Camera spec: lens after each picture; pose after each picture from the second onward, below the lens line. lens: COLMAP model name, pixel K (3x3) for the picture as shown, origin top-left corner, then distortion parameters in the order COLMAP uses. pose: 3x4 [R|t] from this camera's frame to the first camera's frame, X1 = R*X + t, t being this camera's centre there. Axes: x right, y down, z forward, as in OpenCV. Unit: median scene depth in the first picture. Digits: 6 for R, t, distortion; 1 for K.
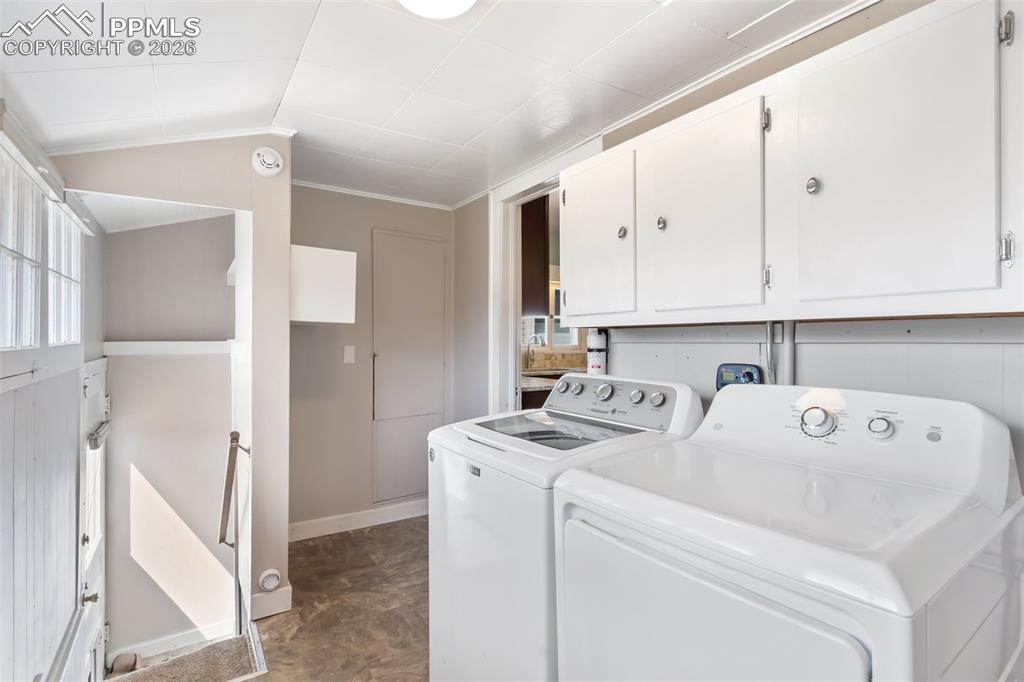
lens RADIAL K [[491.4, 0, 512.1], [0, 491.4, 340.7], [0, 0, 1]] dist [0.005053, -0.000809]
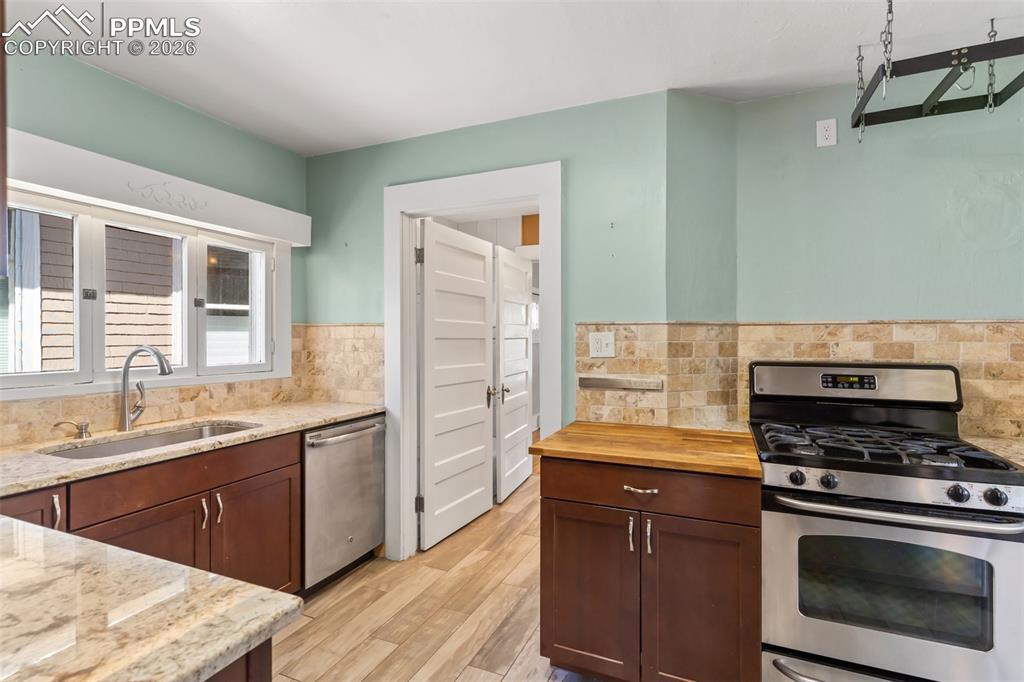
lens RADIAL K [[491.4, 0, 513.7], [0, 491.4, 341.3], [0, 0, 1]] dist [0.005053, -0.000809]
pose [[0.839147, -0.005819, 0.543874, 0.078031], [-0.001236, 0.999920, 0.012605, -0.020581], [-0.543904, -0.011250, 0.839072, 0.468887]]
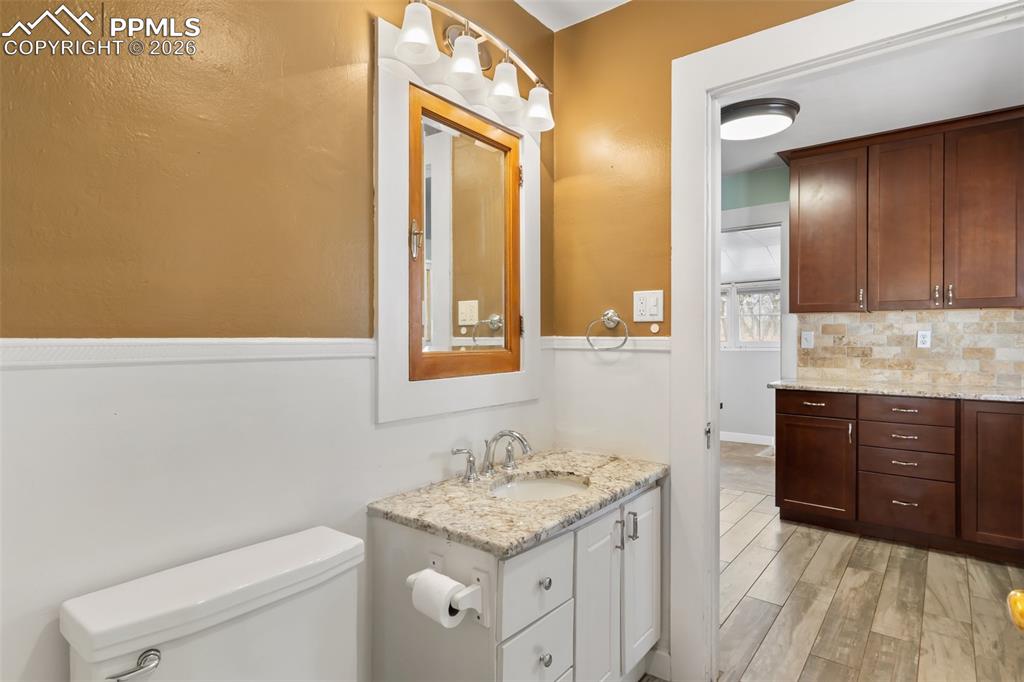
lens RADIAL K [[533.4, 0, 512.7], [0, 533.4, 342.8], [0, 0, 1]] dist [0.000540, 0.000528]
pose [[-0.953161, 0.003536, -0.302441, 0.582034], [0.001218, 0.999968, 0.007855, 0.001374], [0.302460, 0.007119, -0.953136, 1.129065]]
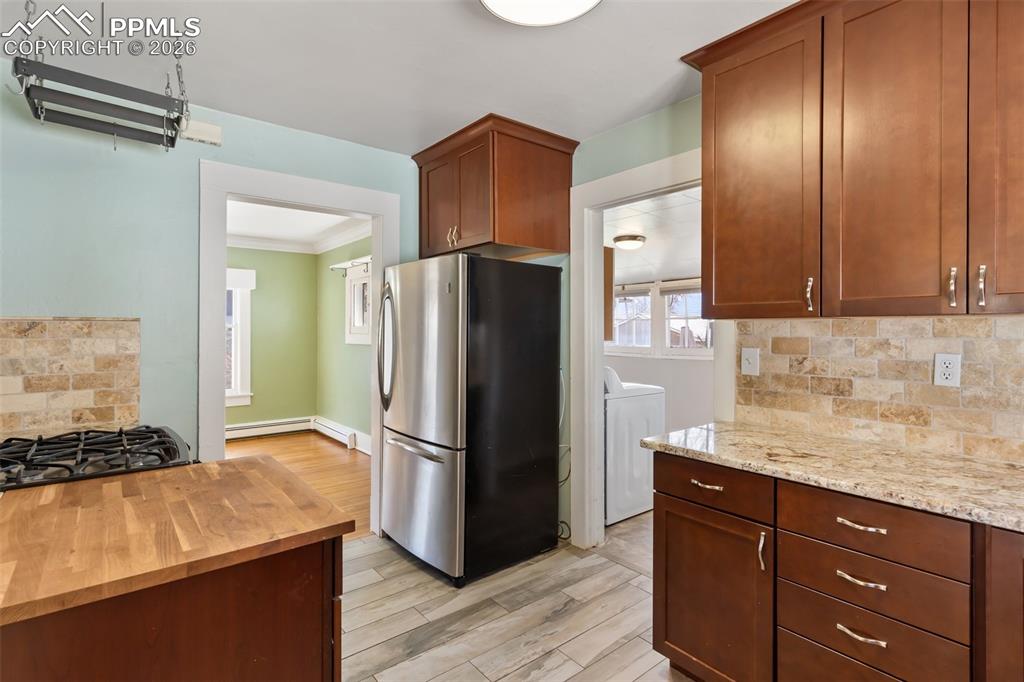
lens RADIAL K [[491.4, 0, 516.1], [0, 491.4, 331.6], [0, 0, 1]] dist [0.005053, -0.000809]
pose [[-0.995652, 0.000109, -0.093146, 0.215938], [-0.000064, 0.999998, 0.001860, -0.022126], [0.093146, 0.001857, -0.995651, 0.951761]]
